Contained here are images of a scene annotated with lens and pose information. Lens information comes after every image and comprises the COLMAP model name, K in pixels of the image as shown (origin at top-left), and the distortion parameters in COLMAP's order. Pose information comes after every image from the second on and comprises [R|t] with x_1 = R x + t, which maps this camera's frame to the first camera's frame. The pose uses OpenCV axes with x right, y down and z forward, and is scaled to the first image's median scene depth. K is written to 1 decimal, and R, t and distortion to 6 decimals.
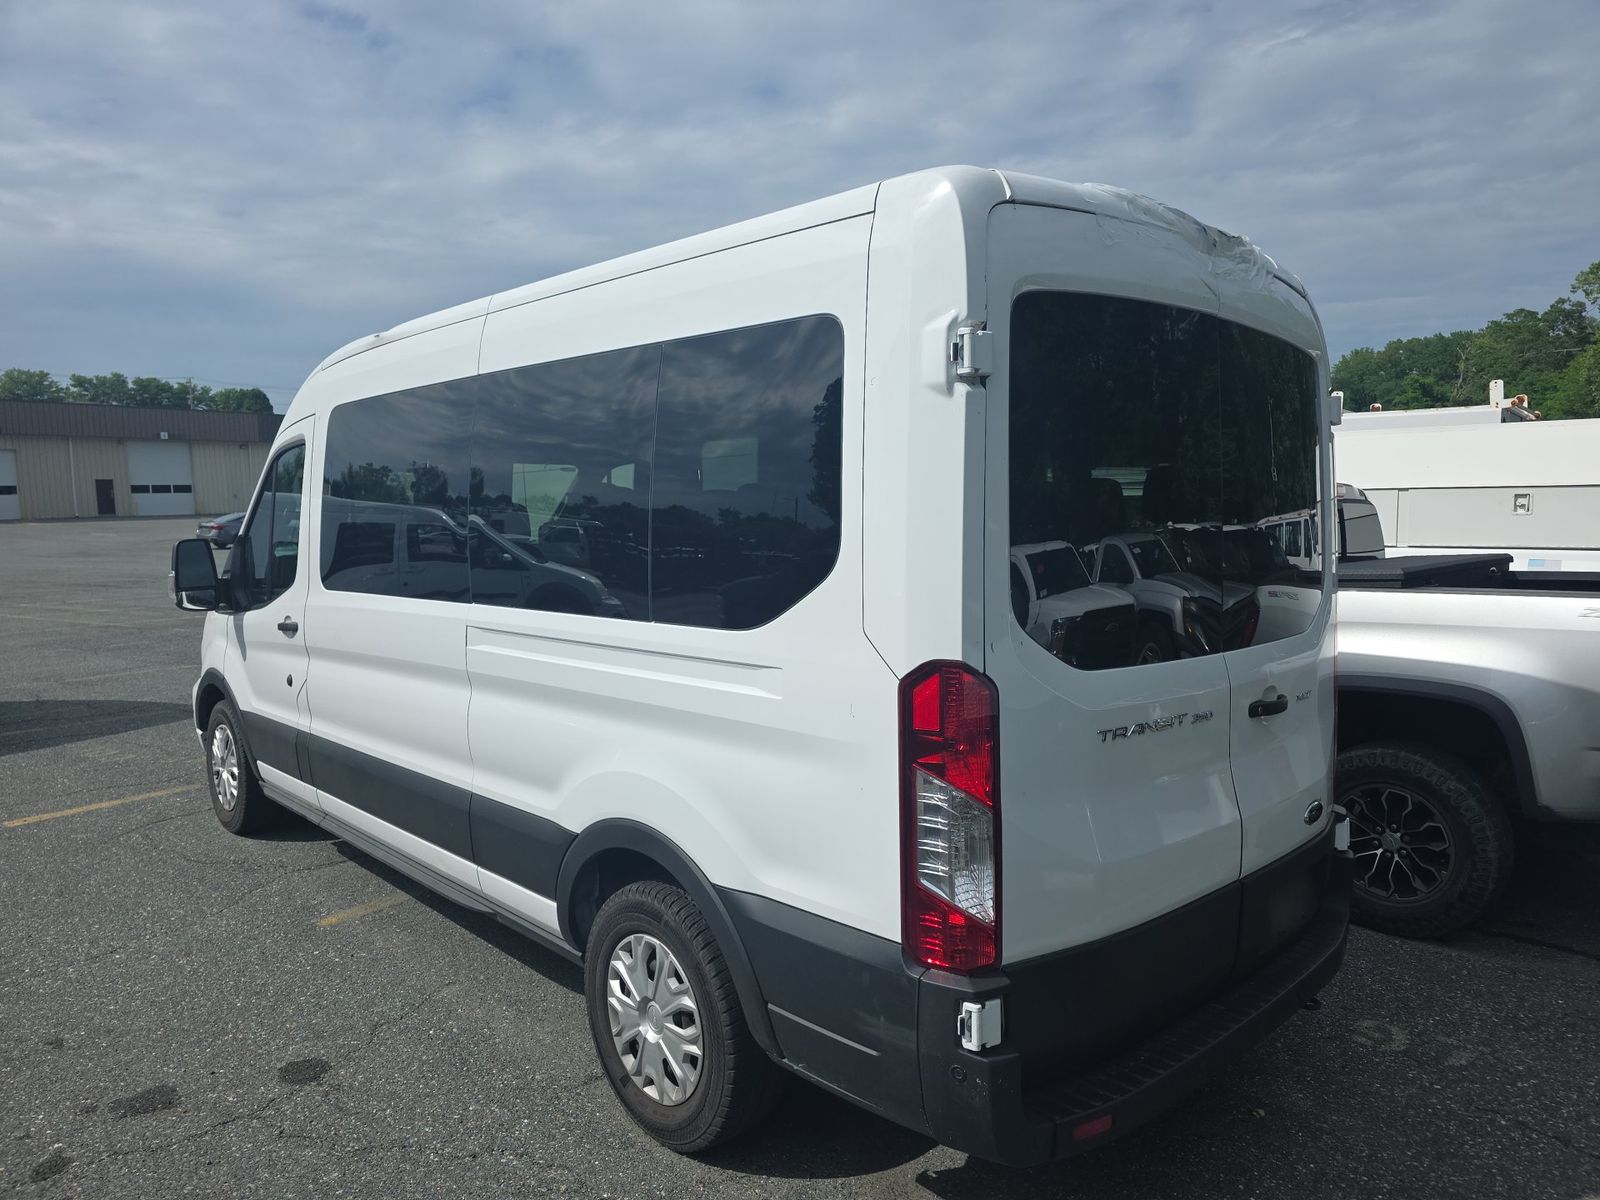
lens RADIAL K [[1085.7, 0, 809.8], [0, 1085.7, 573.9], [0, 0, 1]] dist [0.038516, -0.024919]
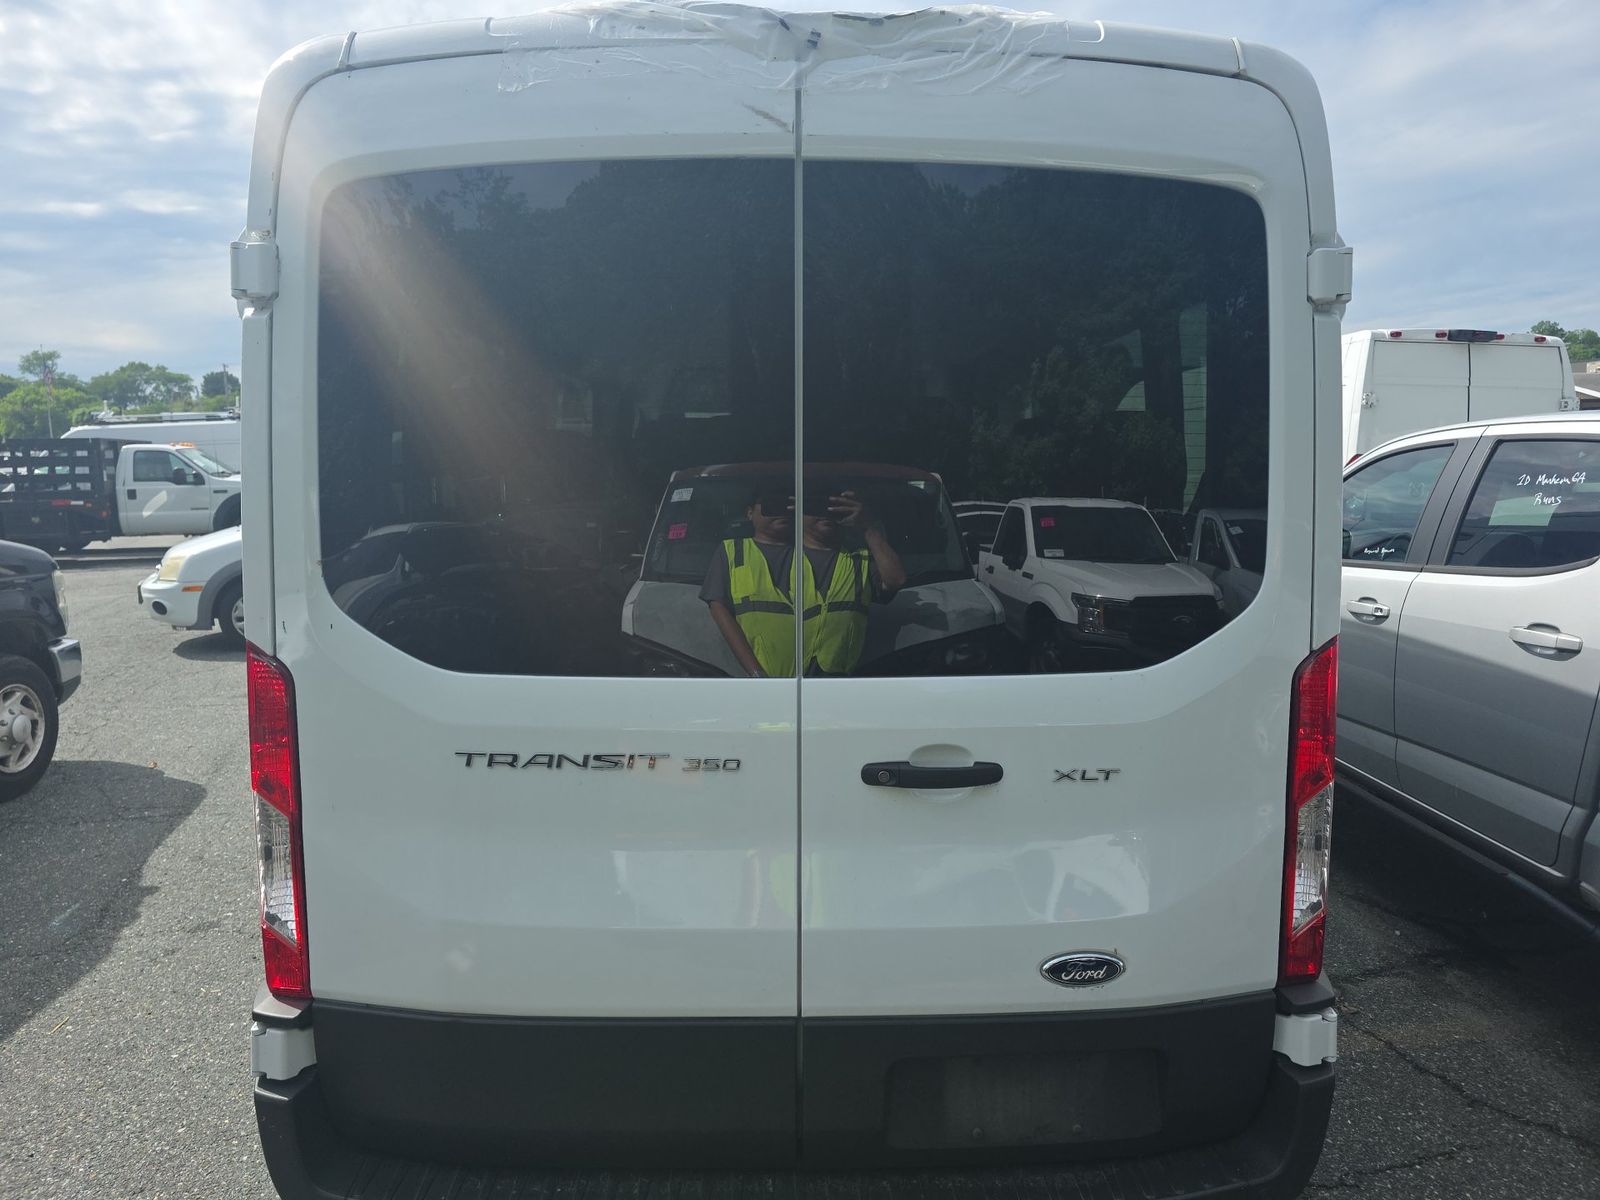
lens RADIAL K [[1085.7, 0, 797.8], [0, 1085.7, 596.6], [0, 0, 1]] dist [0.038516, -0.024919]
pose [[0.731899, 0.084541, -0.676148, 0.840915], [-0.037966, 0.995792, 0.083411, -0.033786], [0.680355, -0.035378, 0.732029, 0.530834]]
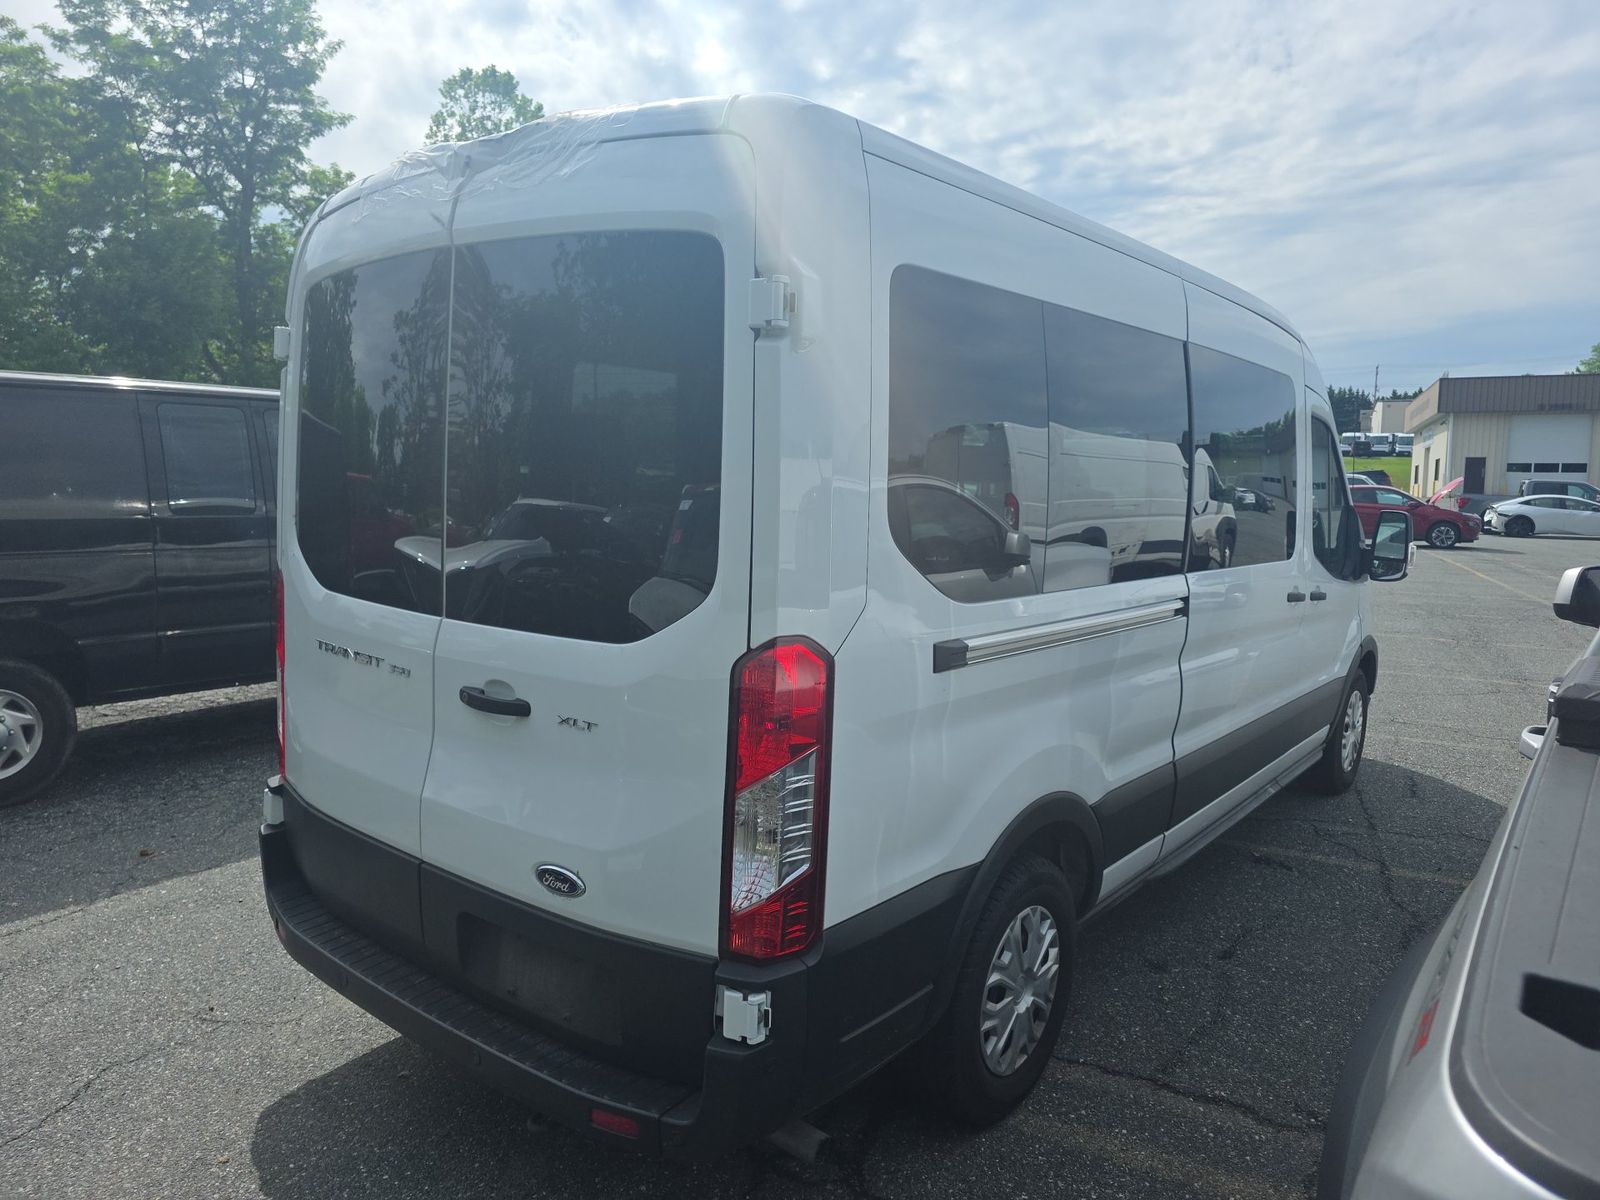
lens RADIAL K [[1085.7, 0, 789.7], [0, 1085.7, 591.4], [0, 0, 1]] dist [0.038516, -0.024919]
pose [[0.123777, 0.115729, -0.985538, 1.350216], [-0.087173, 0.990604, 0.105375, -0.074277], [0.988474, 0.072870, 0.132703, 1.195685]]
